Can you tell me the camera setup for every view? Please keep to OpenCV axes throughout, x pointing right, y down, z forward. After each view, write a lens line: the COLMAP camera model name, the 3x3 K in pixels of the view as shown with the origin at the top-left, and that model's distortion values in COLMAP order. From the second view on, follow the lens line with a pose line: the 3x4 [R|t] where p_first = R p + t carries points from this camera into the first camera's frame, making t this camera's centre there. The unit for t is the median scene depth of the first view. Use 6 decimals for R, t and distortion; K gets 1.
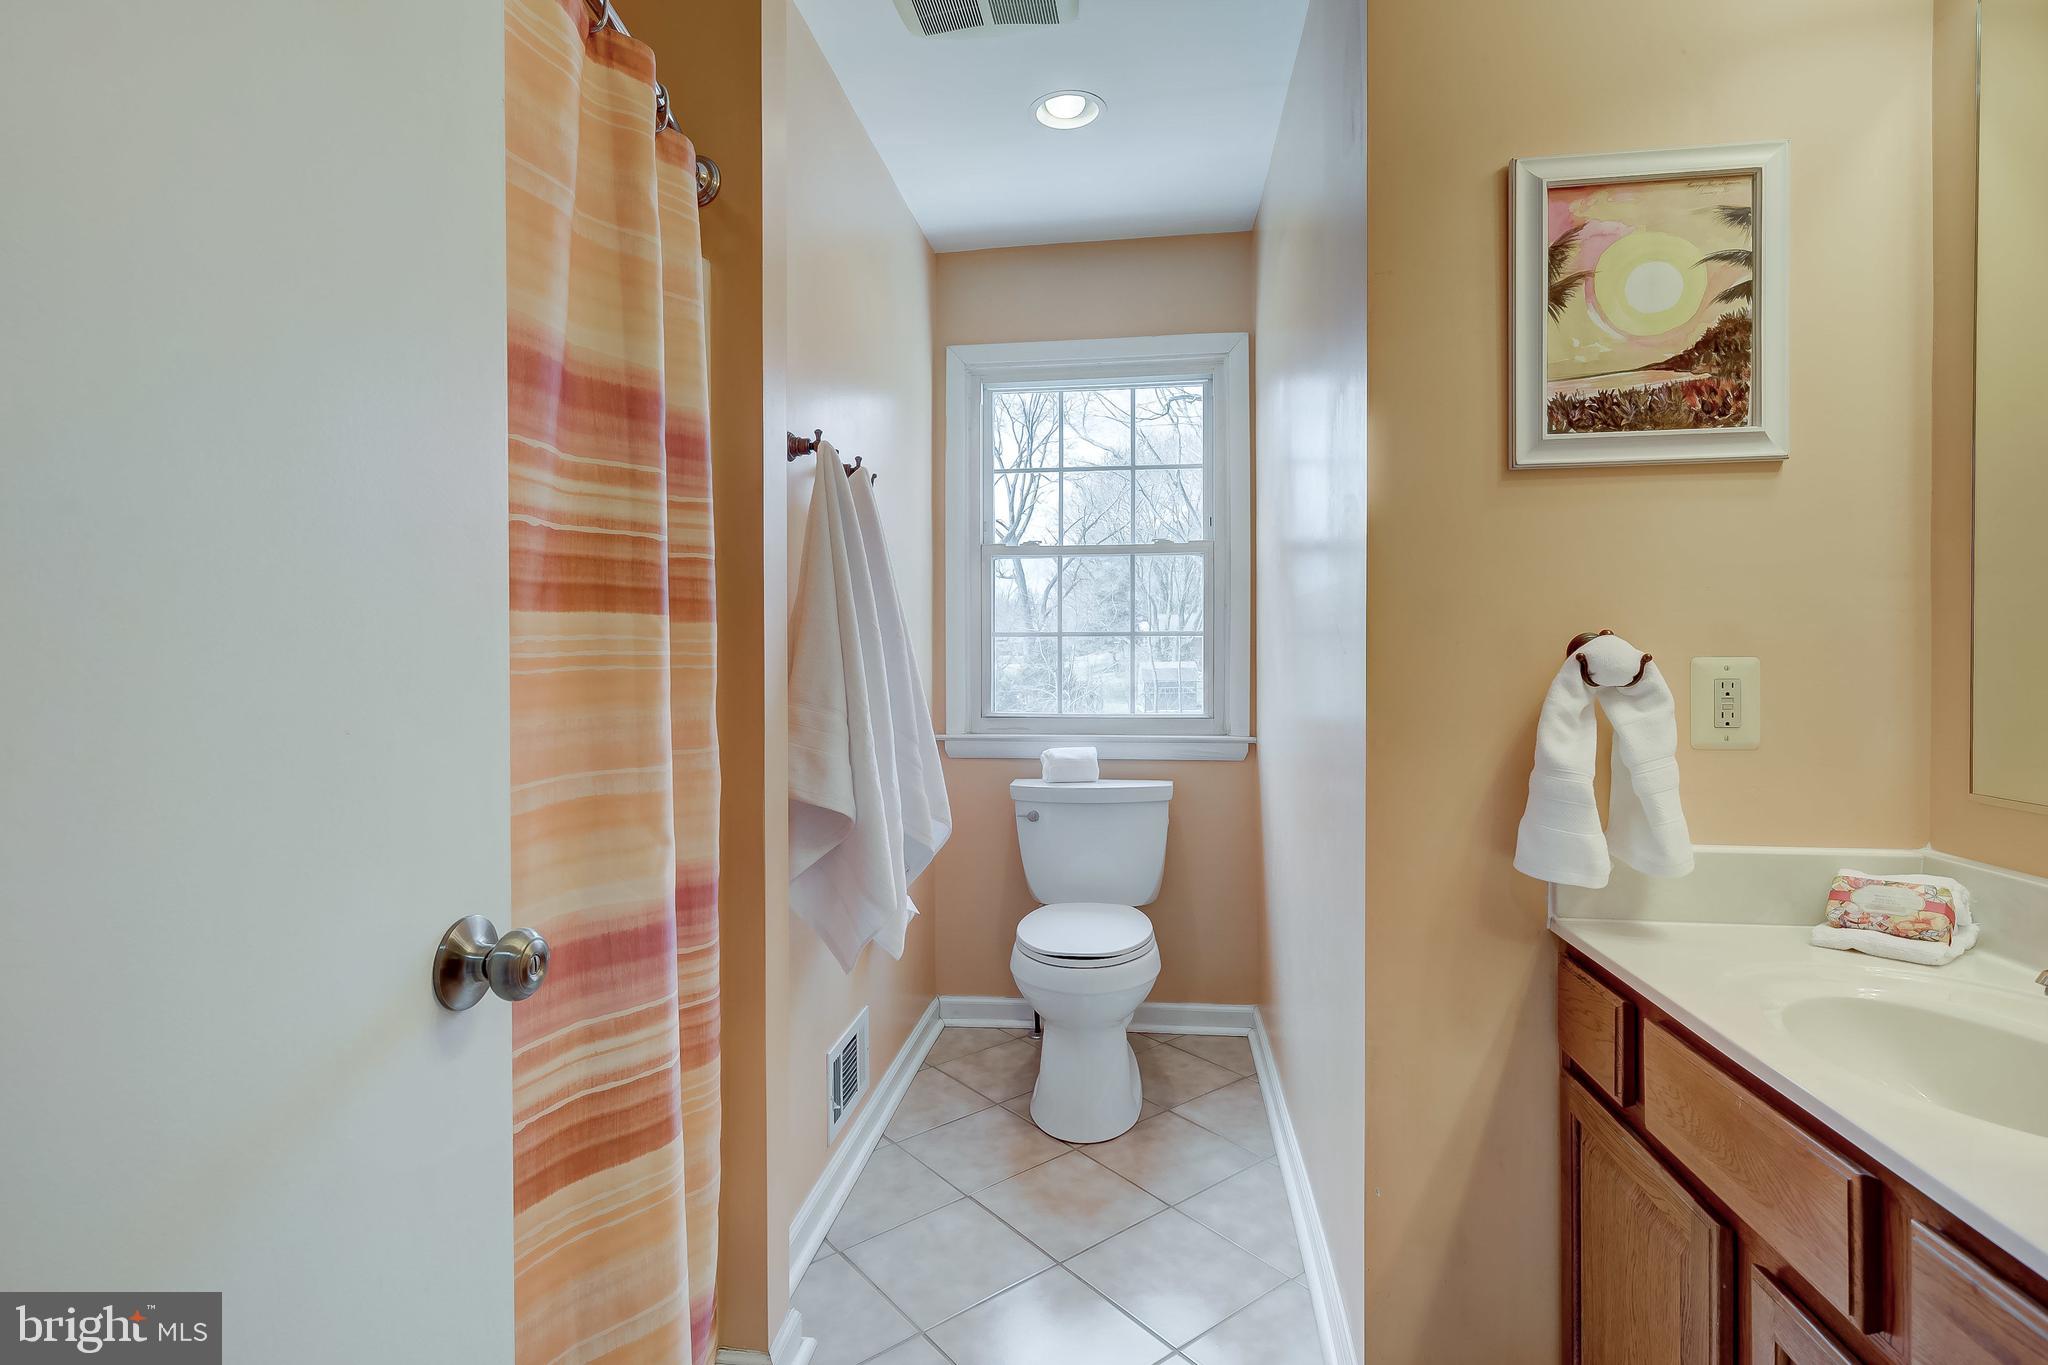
lens RADIAL K [[967.1, 0, 1042.7], [0, 967.1, 671.1], [0, 0, 1]] dist [0.013325, -0.006458]
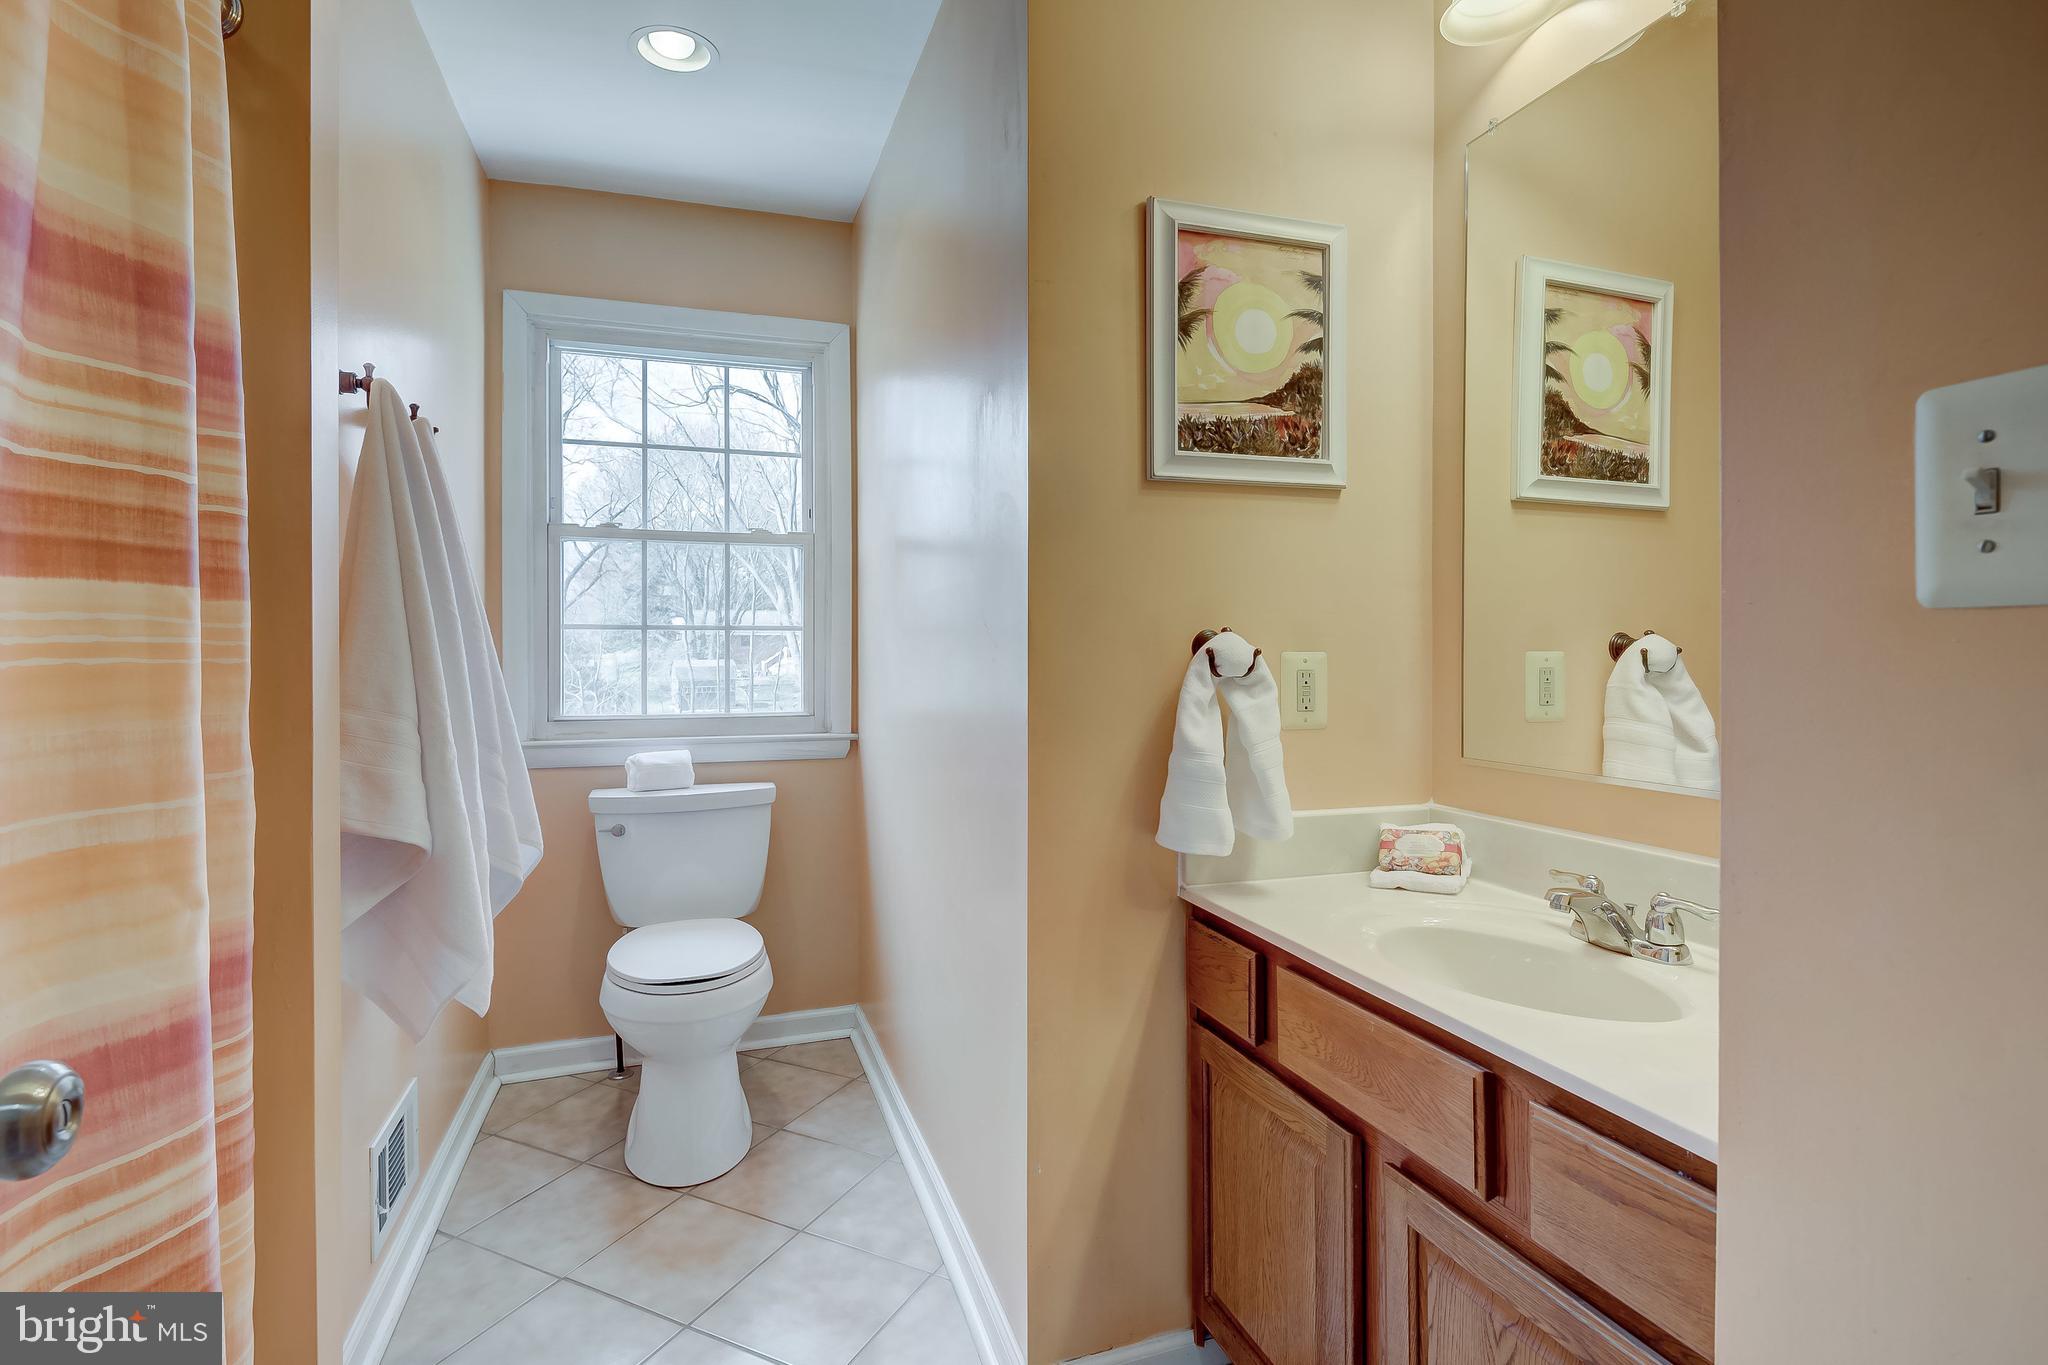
lens RADIAL K [[967.1, 0, 1021.1], [0, 967.1, 663.9], [0, 0, 1]] dist [0.013325, -0.006458]
pose [[0.908028, -0.002741, 0.418901, -0.110184], [0.004747, 0.999982, -0.003746, 0.003394], [-0.418883, 0.005389, 0.908024, 0.072902]]
